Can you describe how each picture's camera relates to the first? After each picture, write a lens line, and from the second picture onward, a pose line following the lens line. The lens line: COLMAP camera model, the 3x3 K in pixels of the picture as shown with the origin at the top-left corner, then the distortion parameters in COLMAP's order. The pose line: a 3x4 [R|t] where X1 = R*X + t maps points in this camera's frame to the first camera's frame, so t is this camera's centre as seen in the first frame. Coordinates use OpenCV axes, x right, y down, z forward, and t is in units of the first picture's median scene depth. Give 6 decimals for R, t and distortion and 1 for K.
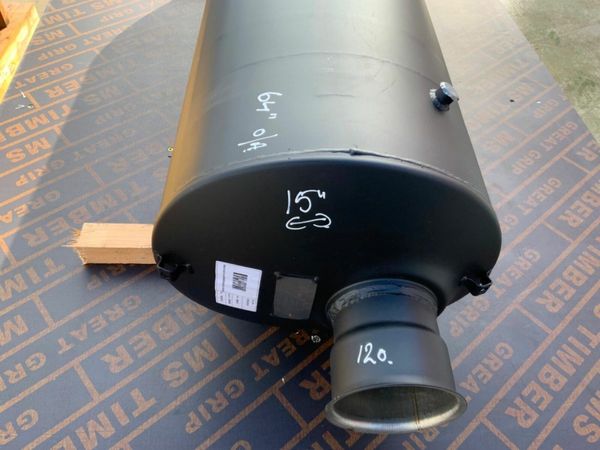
lens RADIAL K [[506.4, 0, 303.2], [0, 506.4, 221.8], [0, 0, 1]] dist [0.074835, -0.094425]
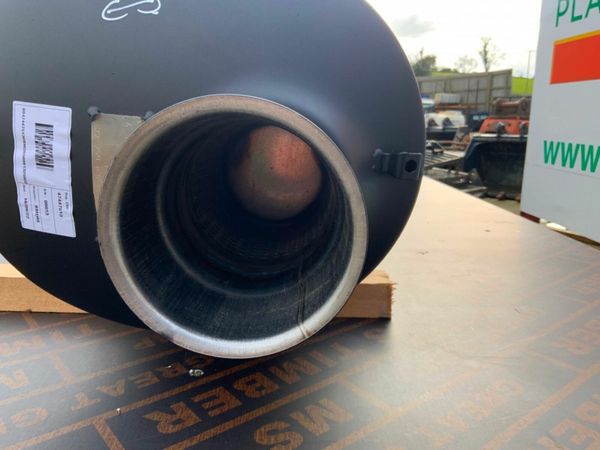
lens RADIAL K [[512.6, 0, 300.0], [0, 512.6, 225.0], [0, 0, 1]] dist [0.000301, -0.017537]
pose [[0.998252, -0.031108, -0.050258, 0.228319], [-0.006063, 0.791915, -0.610602, 0.567576], [0.058795, 0.609839, 0.790342, 0.491819]]
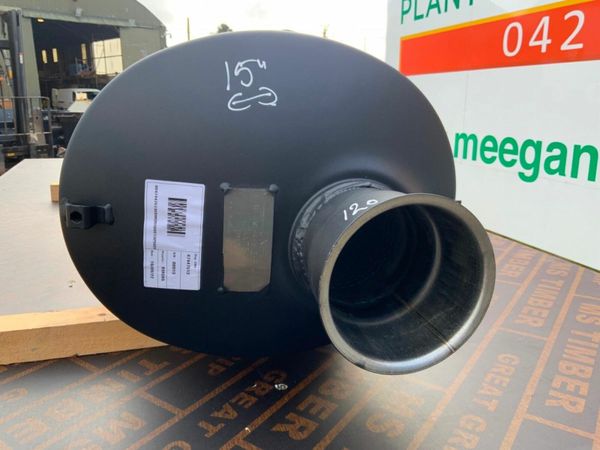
lens RADIAL K [[506.4, 0, 303.2], [0, 506.4, 221.8], [0, 0, 1]] dist [0.074835, -0.094425]
pose [[0.967028, -0.110349, 0.229522, -0.107144], [0.223578, 0.799396, -0.557655, 0.558490], [-0.121943, 0.590584, 0.797710, 0.315866]]
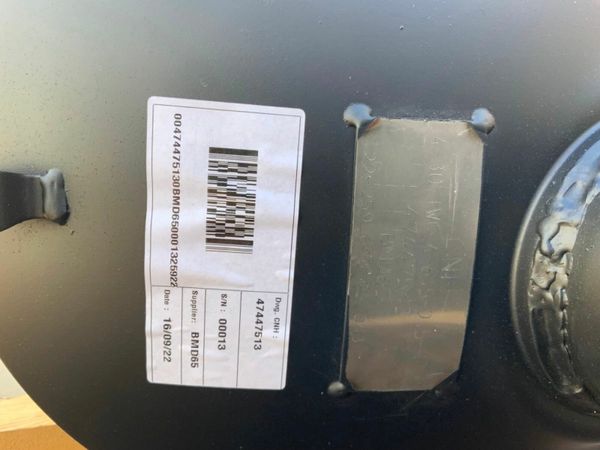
lens RADIAL K [[506.4, 0, 303.2], [0, 506.4, 221.8], [0, 0, 1]] dist [0.074835, -0.094425]
pose [[0.974476, -0.113340, 0.193782, -0.130761], [0.211579, 0.752236, -0.623999, 0.296145], [-0.075045, 0.649072, 0.757016, 0.710064]]
